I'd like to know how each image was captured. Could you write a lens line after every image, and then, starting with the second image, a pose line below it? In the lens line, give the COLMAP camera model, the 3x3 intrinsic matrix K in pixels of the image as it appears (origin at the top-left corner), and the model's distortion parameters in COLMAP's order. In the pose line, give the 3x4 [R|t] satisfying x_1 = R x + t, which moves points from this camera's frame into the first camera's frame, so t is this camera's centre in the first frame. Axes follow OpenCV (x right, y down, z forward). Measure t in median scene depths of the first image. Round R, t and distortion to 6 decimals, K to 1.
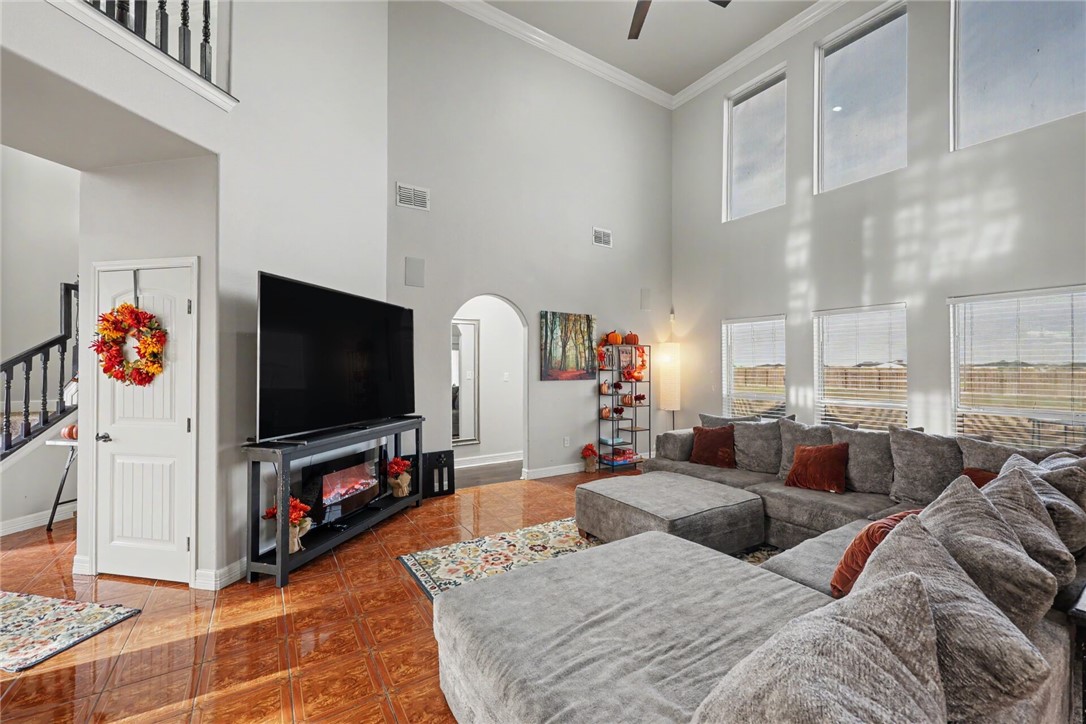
lens RADIAL K [[447.6, 0, 546.6], [0, 447.6, 365.4], [0, 0, 1]] dist [0.009216, 0.000250]
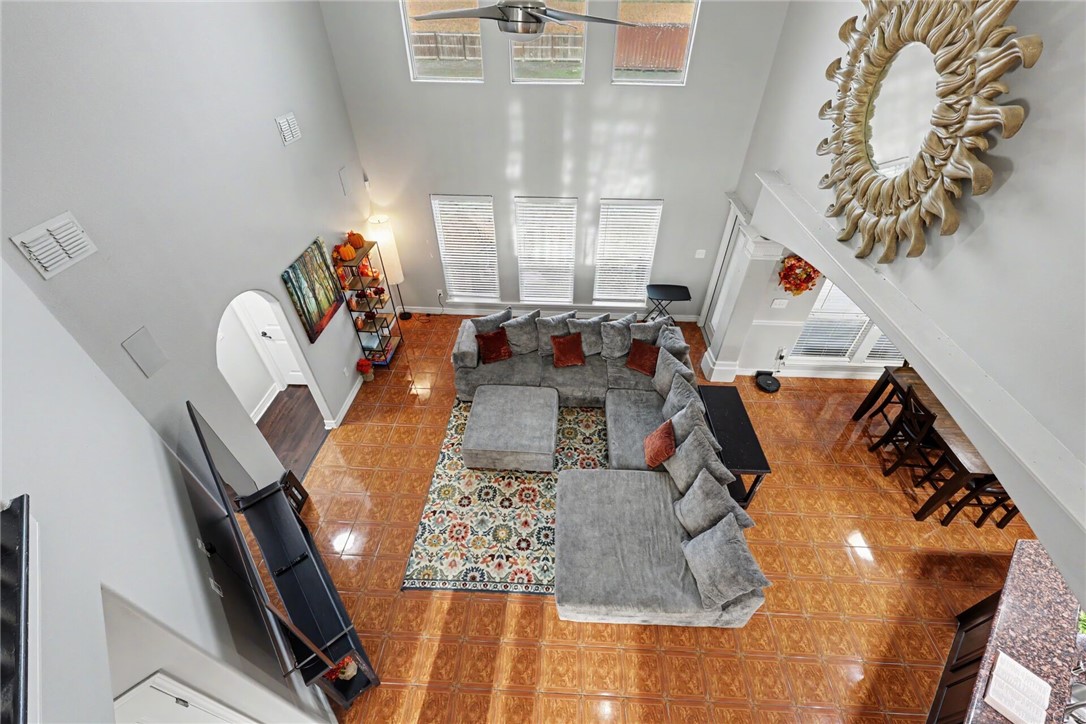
lens RADIAL K [[447.6, 0, 546.8], [0, 447.6, 363.8], [0, 0, 1]] dist [0.009216, 0.000250]
pose [[0.583546, -0.537473, 0.608766, -0.308679], [-0.009804, 0.744921, 0.667080, -0.542163], [-0.812021, -0.395240, 0.429427, 0.210940]]
